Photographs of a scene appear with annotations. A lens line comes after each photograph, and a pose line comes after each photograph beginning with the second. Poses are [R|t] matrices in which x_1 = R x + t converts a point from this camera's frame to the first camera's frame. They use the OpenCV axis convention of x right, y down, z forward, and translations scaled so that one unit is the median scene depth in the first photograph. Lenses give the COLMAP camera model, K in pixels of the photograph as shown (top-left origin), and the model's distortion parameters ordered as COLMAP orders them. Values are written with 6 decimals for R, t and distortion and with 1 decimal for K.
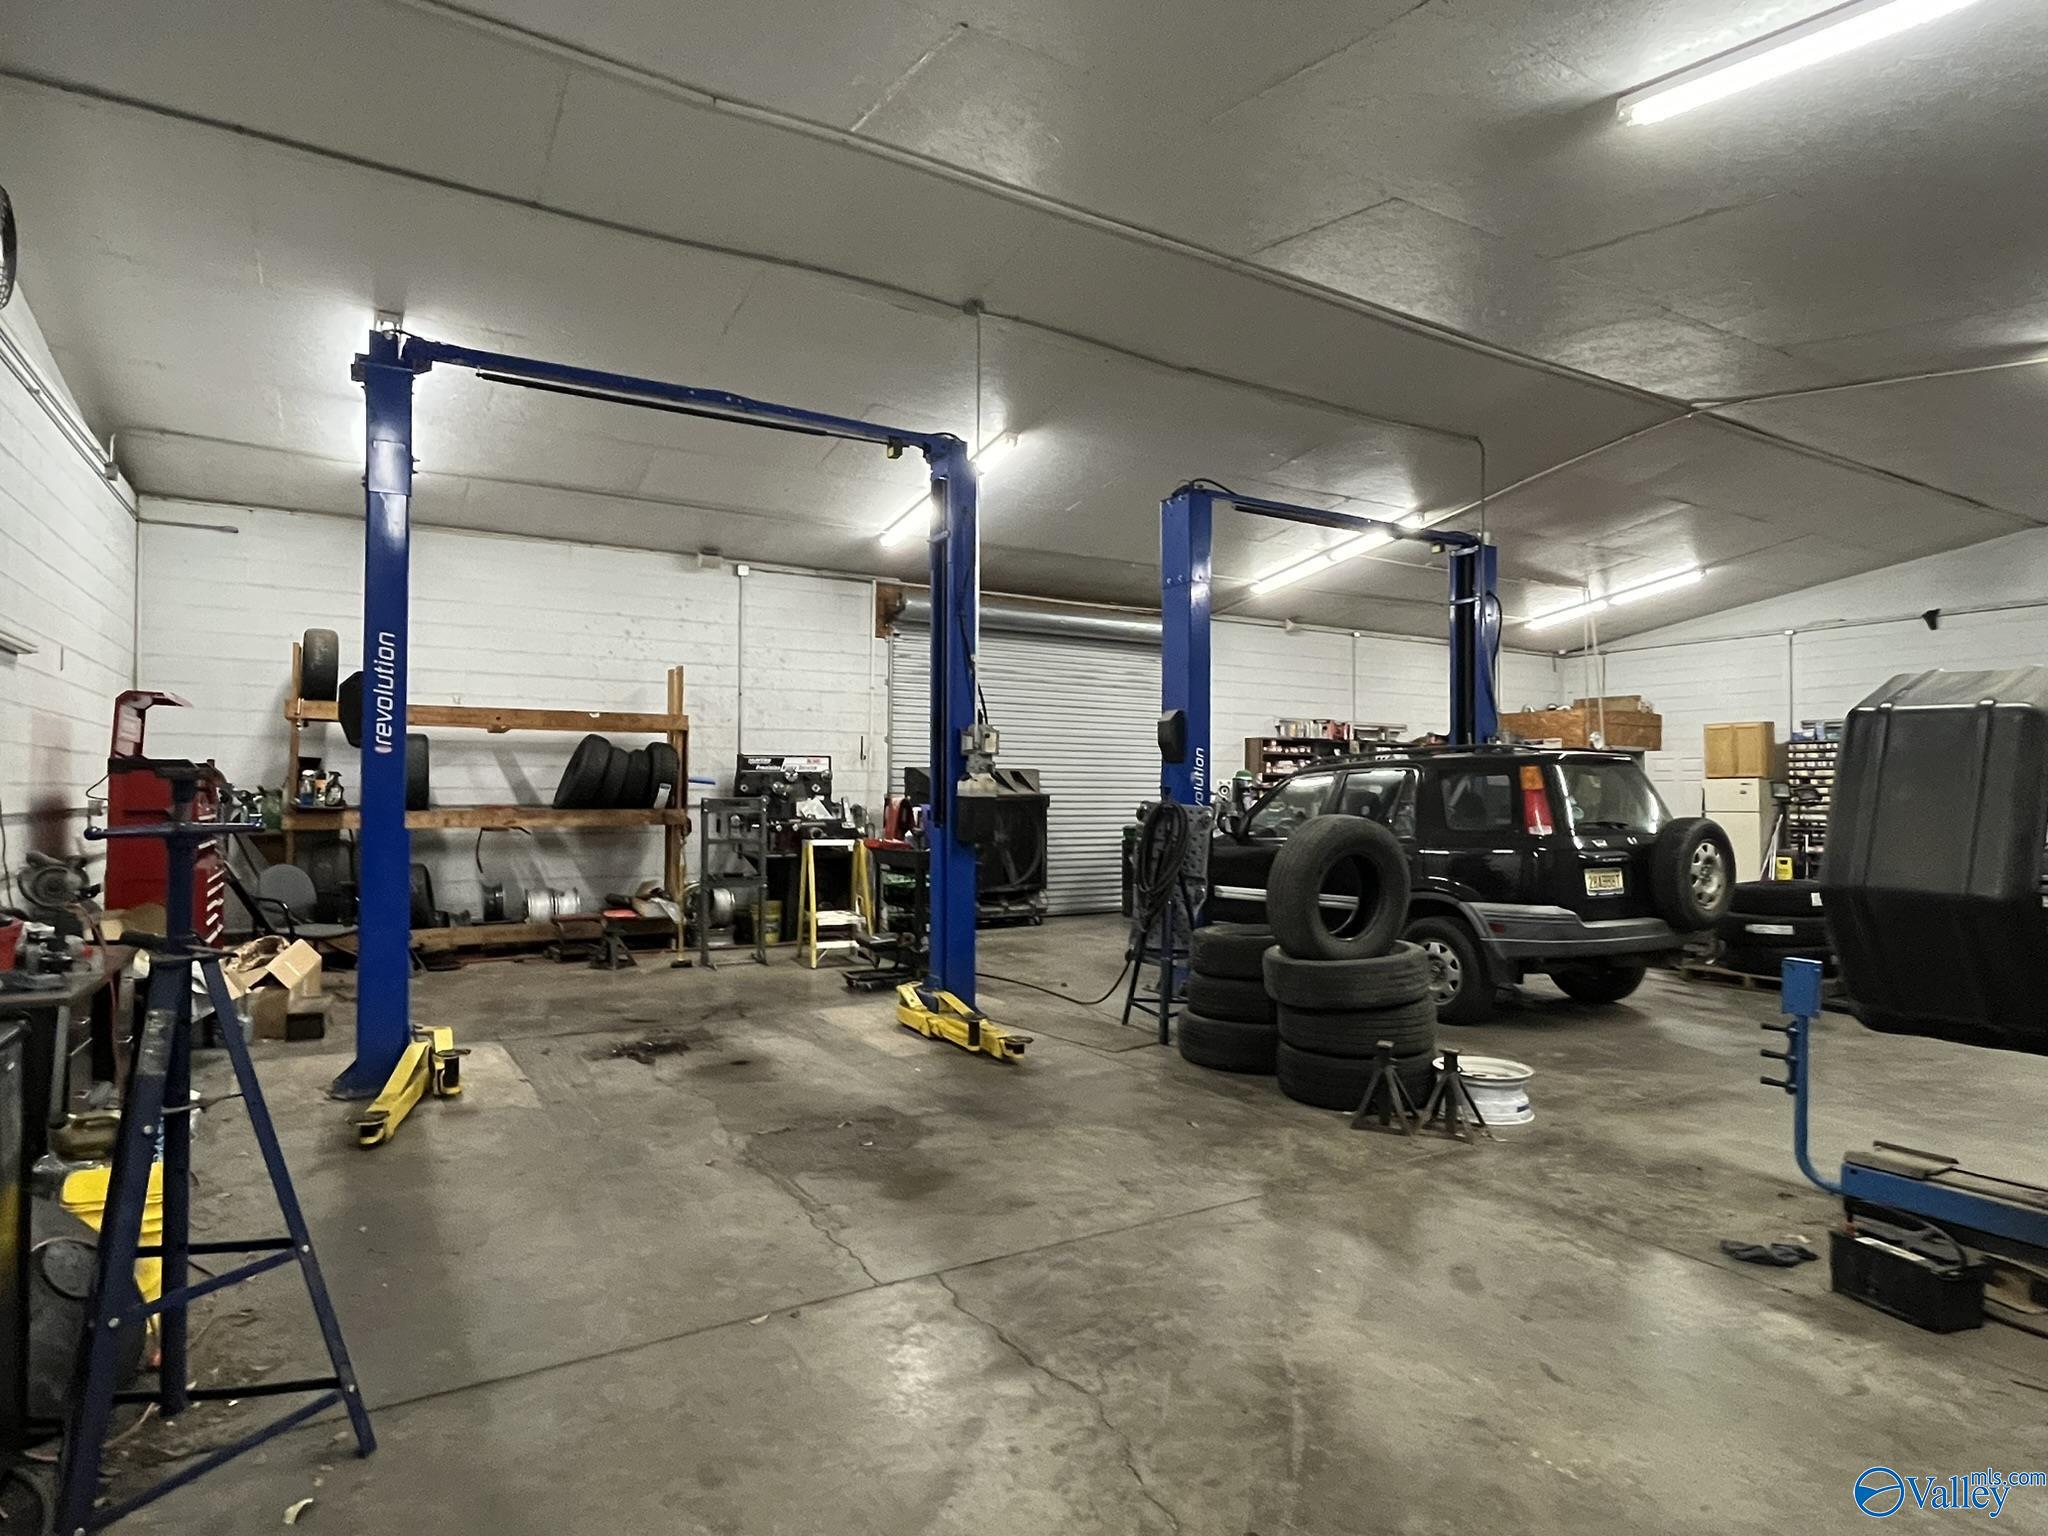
lens RADIAL K [[1114.9, 0, 1025.7], [0, 1114.9, 772.4], [0, 0, 1]] dist [0.002744, -0.003279]
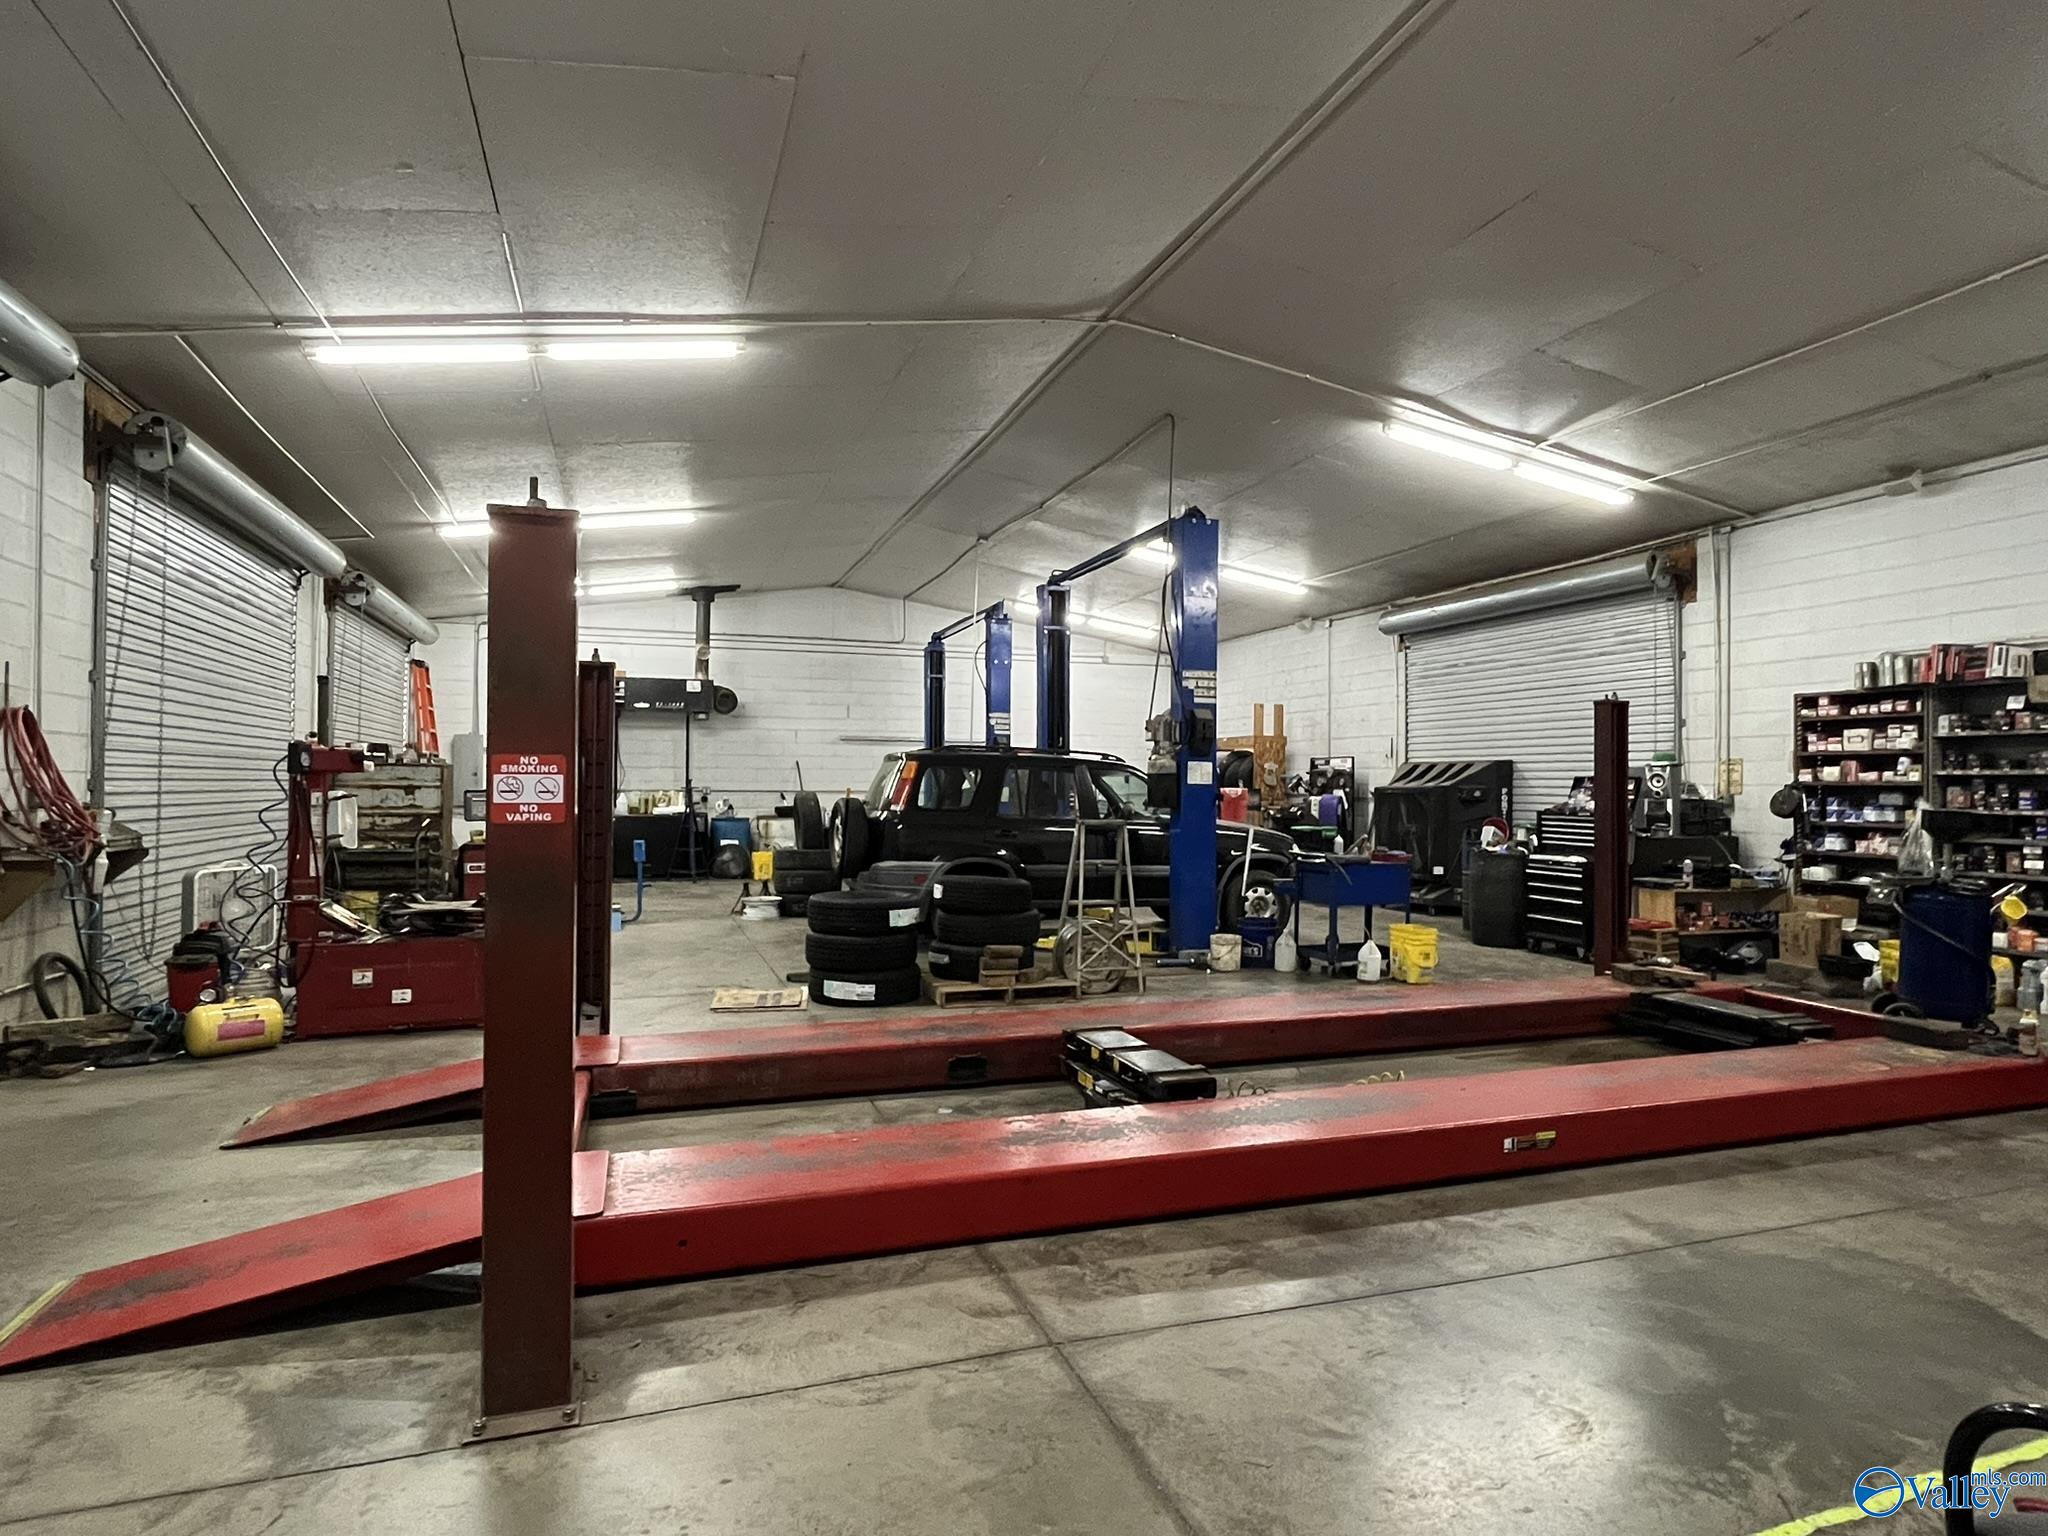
lens RADIAL K [[1114.9, 0, 1017.8], [0, 1114.9, 776.3], [0, 0, 1]] dist [0.002744, -0.003279]
pose [[-0.206334, -0.012481, -0.978402, 0.899361], [0.012581, 0.999802, -0.015407, 0.017964], [0.978401, -0.015488, -0.206136, 0.698106]]
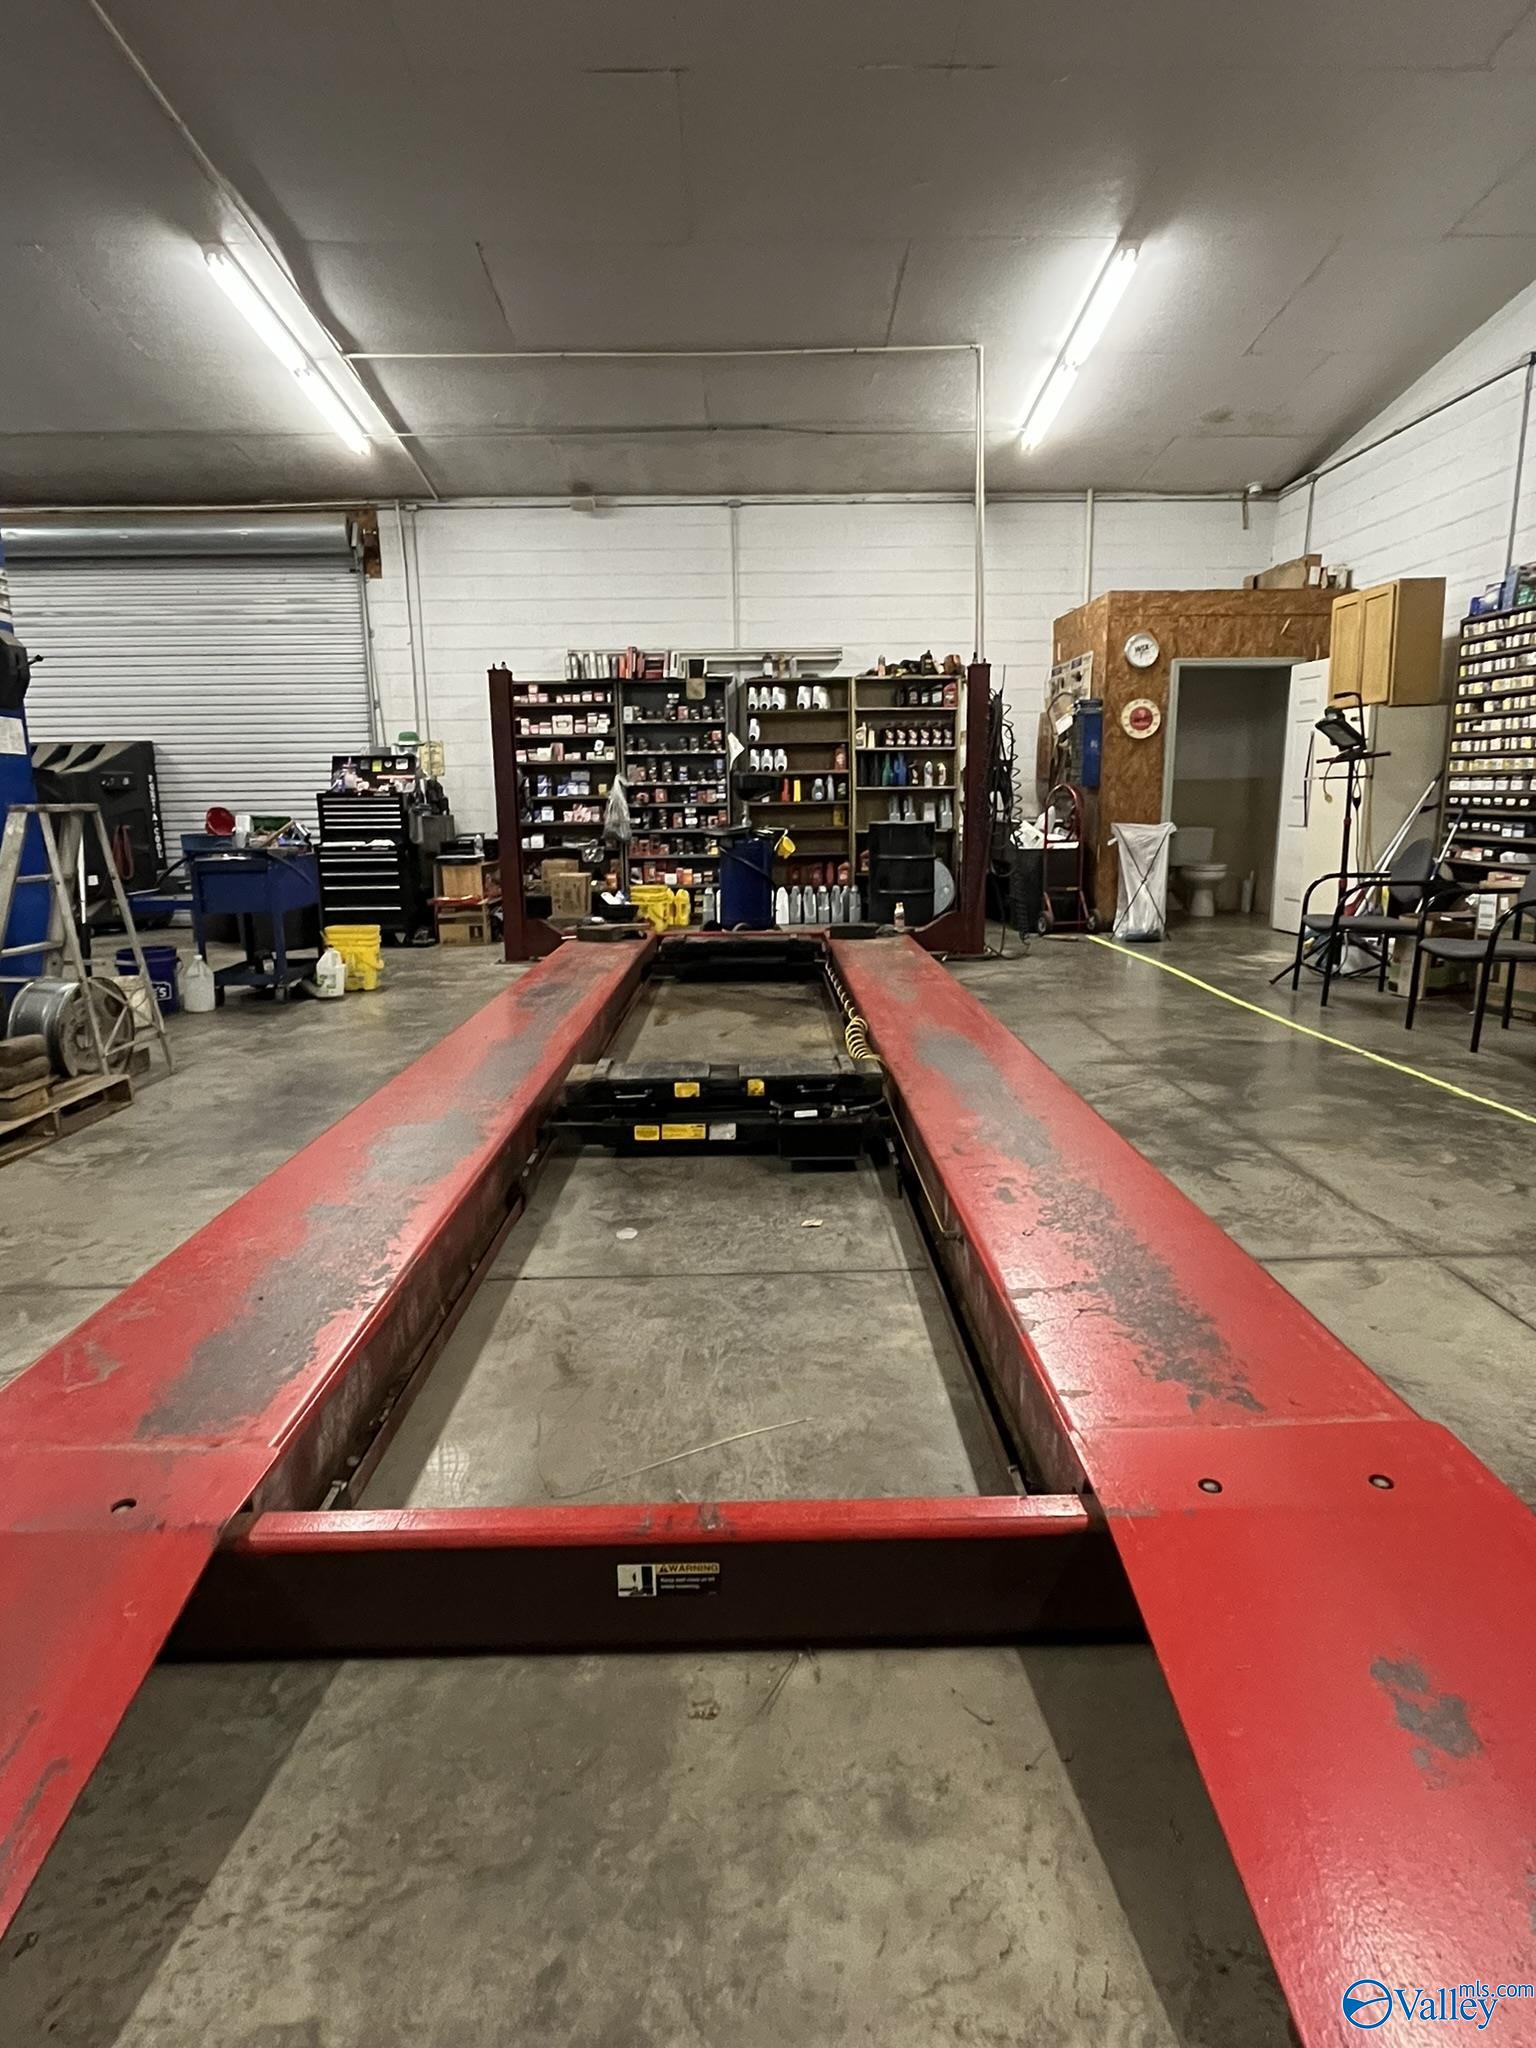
lens RADIAL K [[1114.9, 0, 770.8], [0, 1114.9, 1016.0], [0, 0, 1]] dist [0.002744, -0.003279]
pose [[0.867153, 0.083728, -0.490953, 0.703417], [0.026930, 0.976443, 0.214091, 0.027132], [0.497313, -0.198871, 0.844471, 0.451856]]
